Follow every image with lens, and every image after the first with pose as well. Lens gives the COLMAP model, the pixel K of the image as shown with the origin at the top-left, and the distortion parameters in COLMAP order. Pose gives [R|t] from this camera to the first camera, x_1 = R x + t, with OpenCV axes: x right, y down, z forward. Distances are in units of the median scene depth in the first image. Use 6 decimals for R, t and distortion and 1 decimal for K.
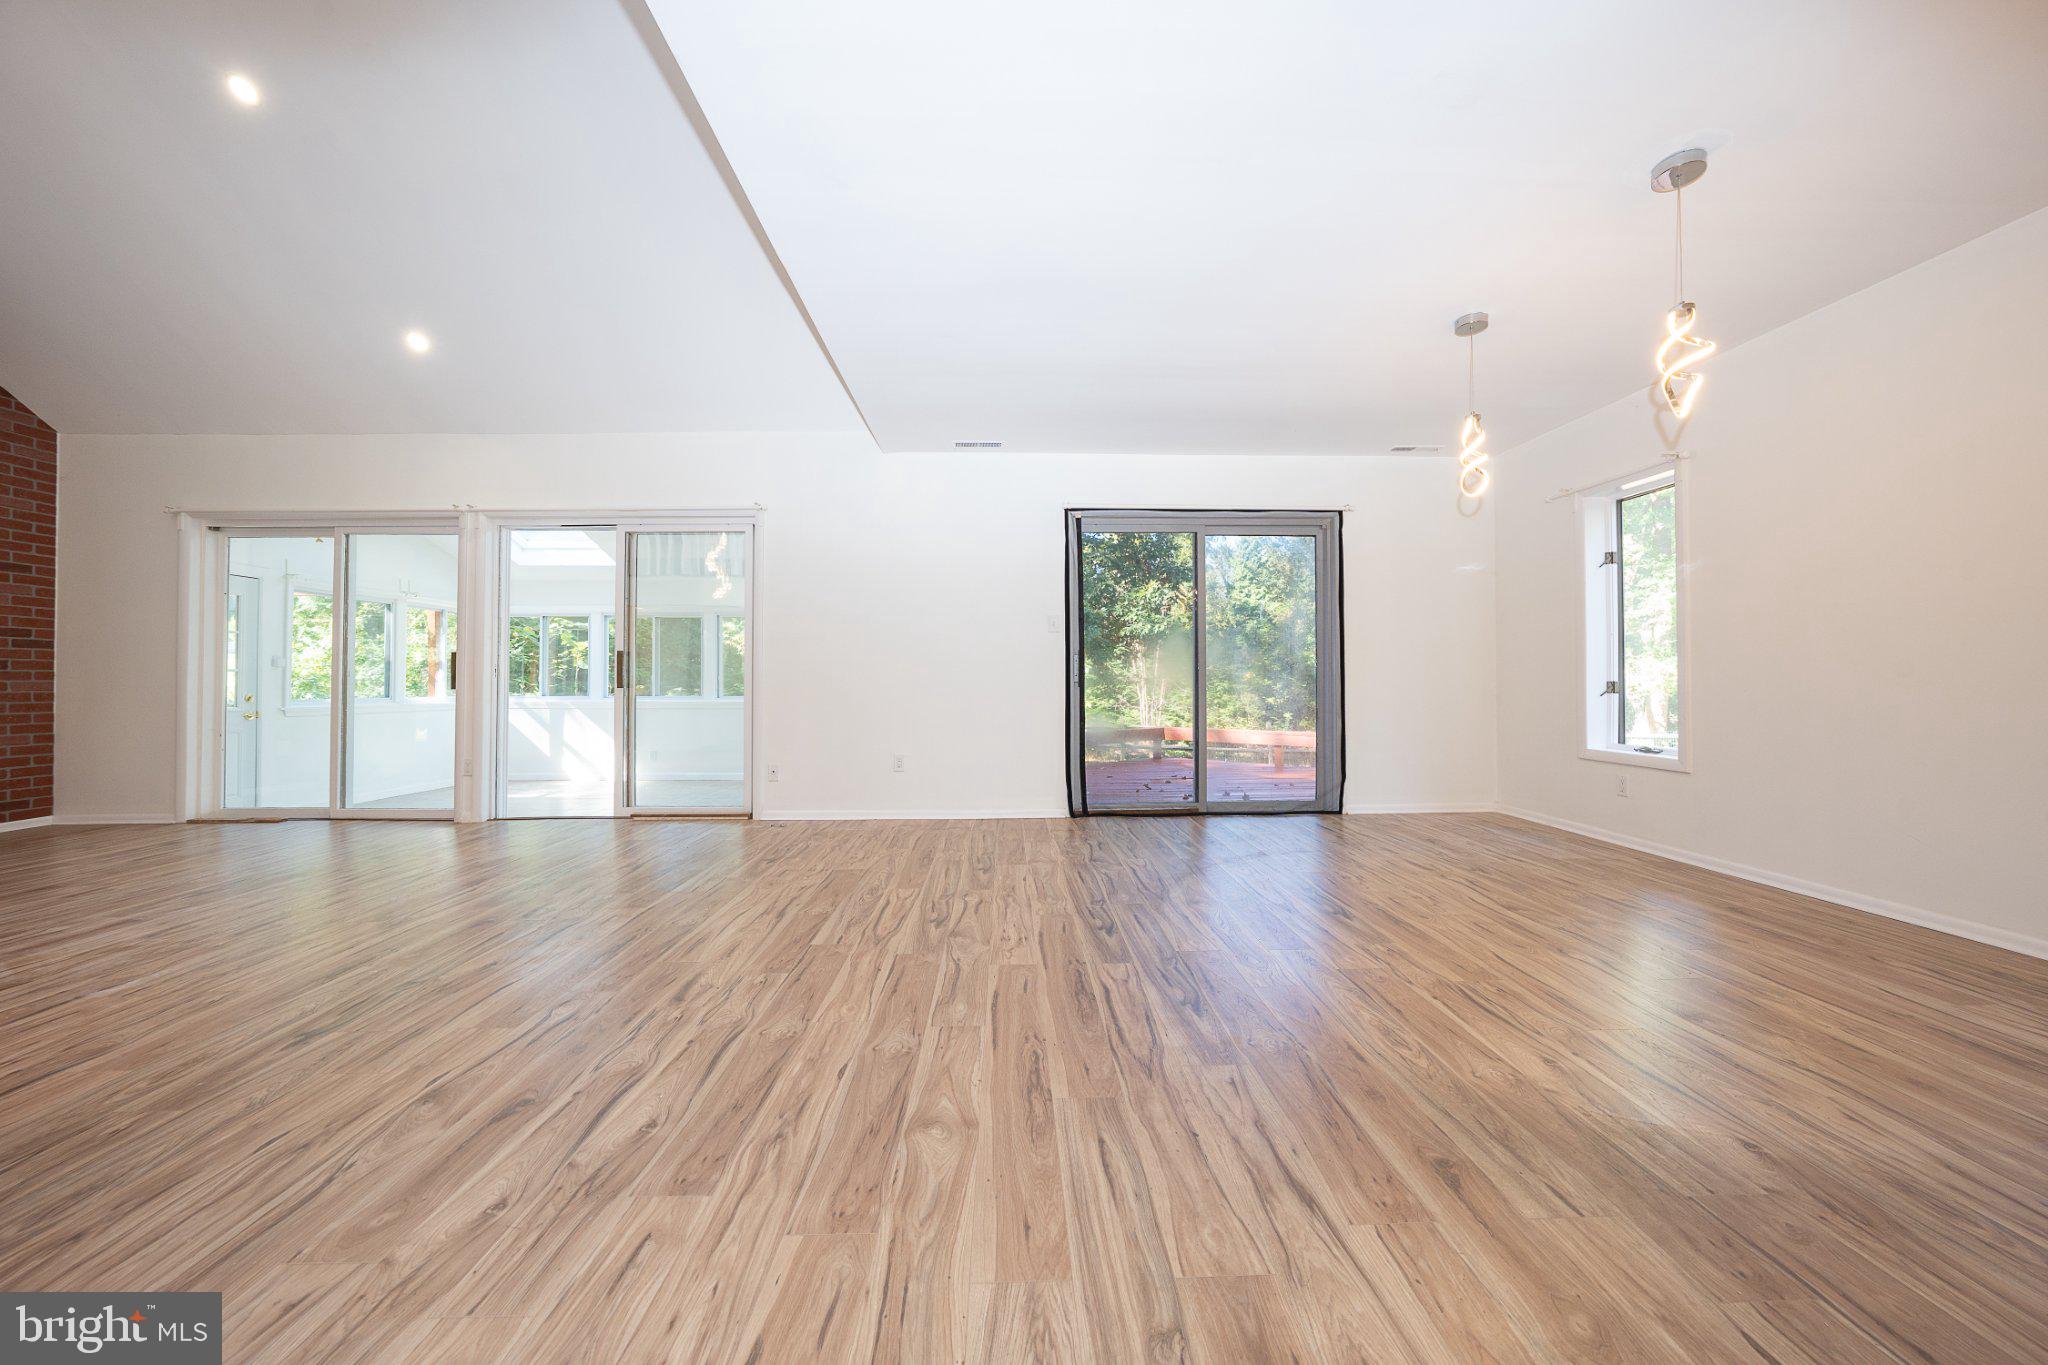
lens RADIAL K [[700.6, 0, 1027.1], [0, 700.6, 674.1], [0, 0, 1]] dist [-0.015405, 0.002182]
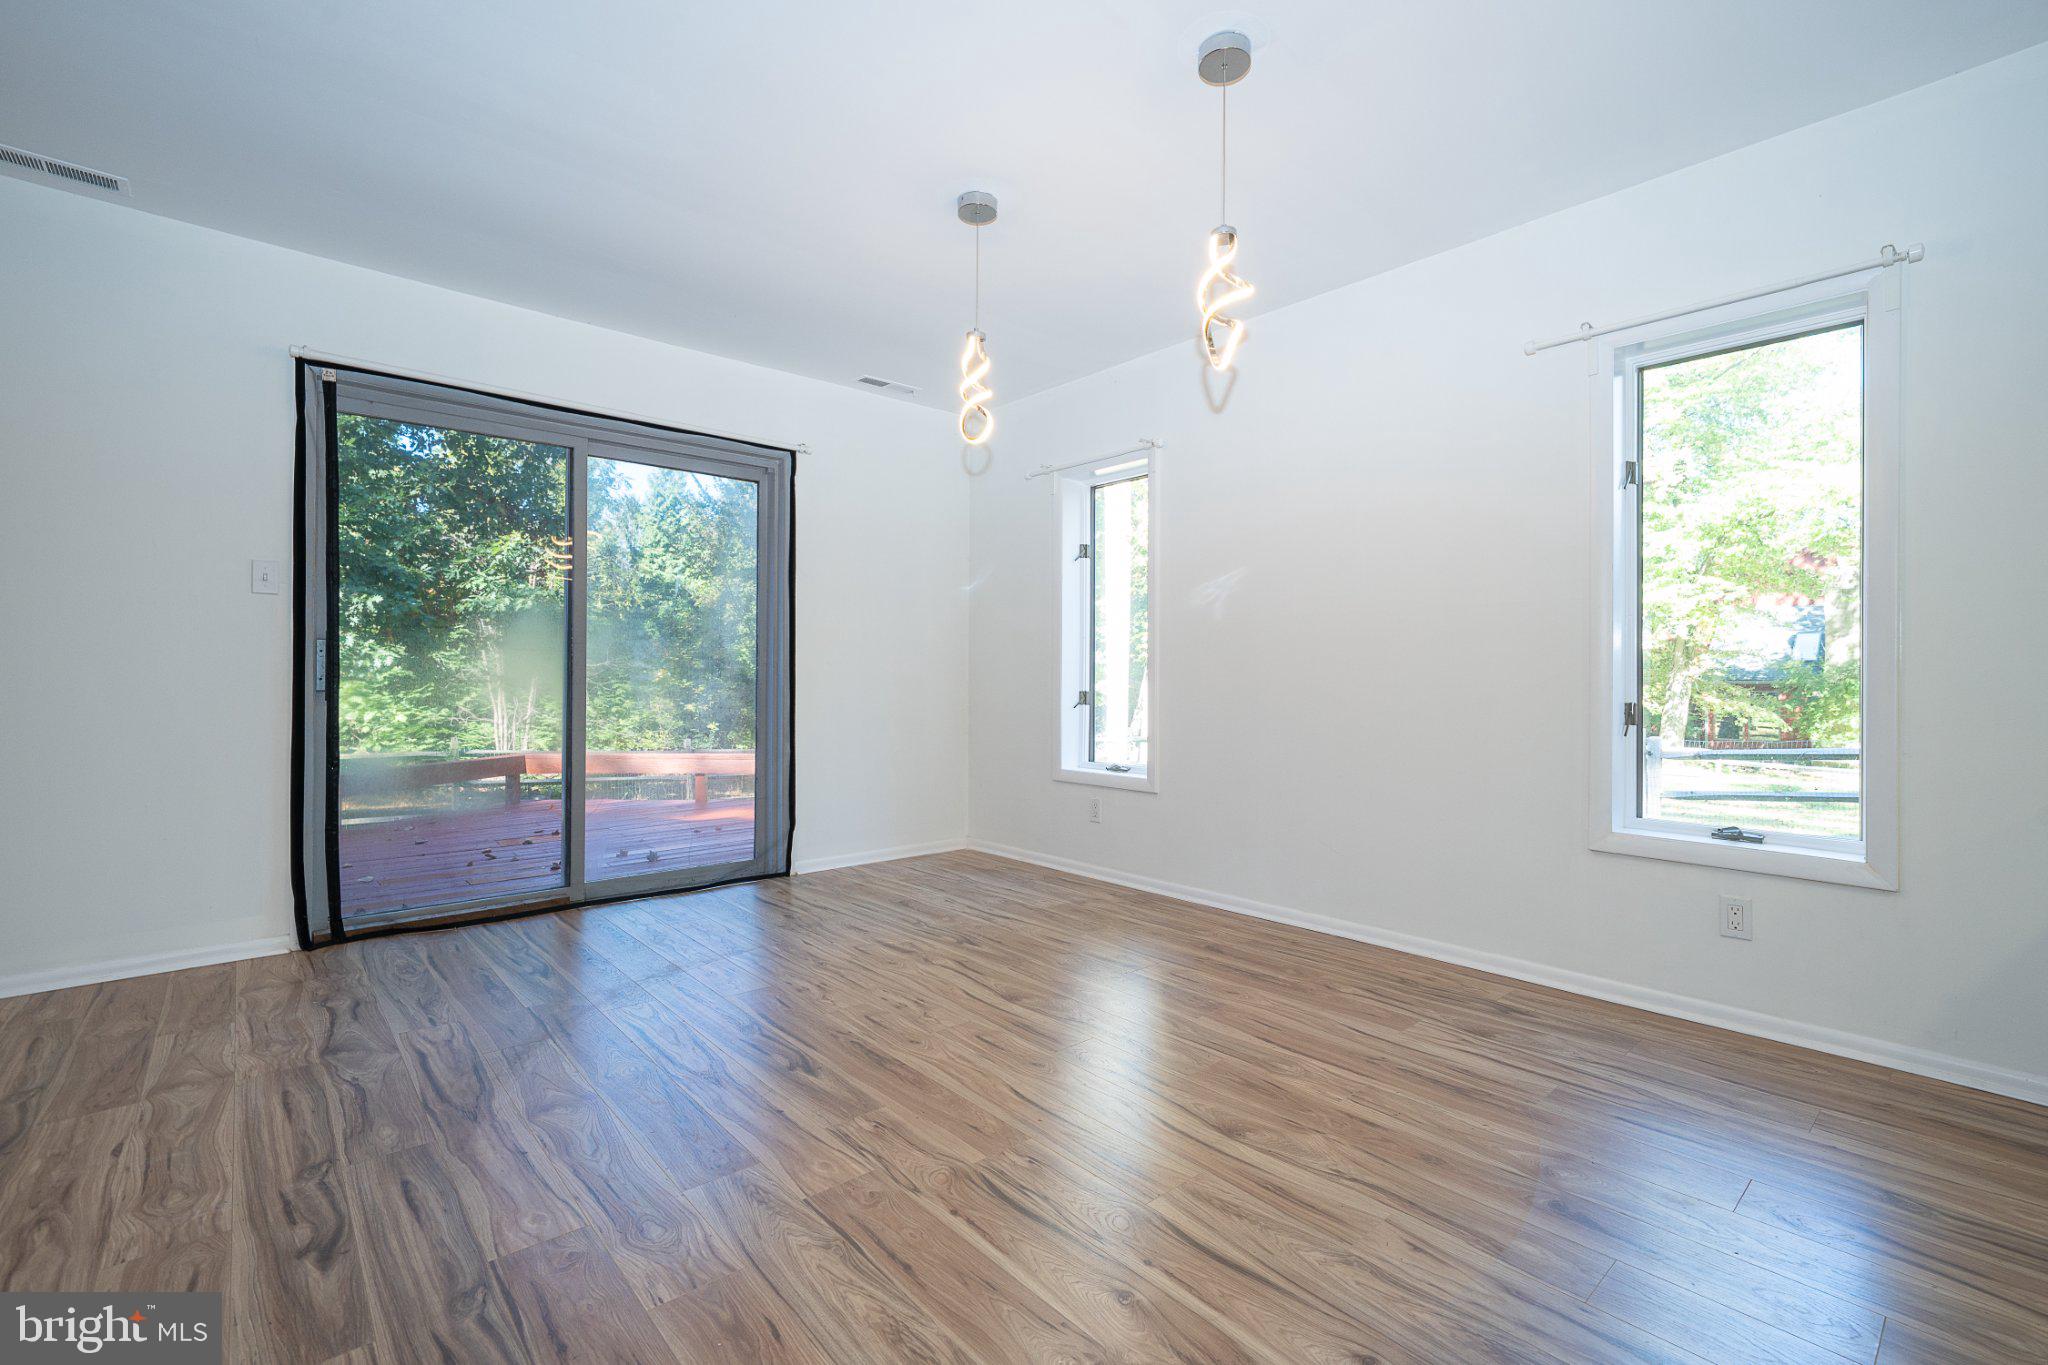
lens RADIAL K [[892.2, 0, 1031.0], [0, 892.2, 672.9], [0, 0, 1]] dist [-0.007794, 0.000603]
pose [[0.764953, 0.011260, 0.643988, 0.075083], [-0.011872, 0.999924, -0.003382, -0.010035], [-0.643977, -0.005059, 0.765028, 0.216765]]
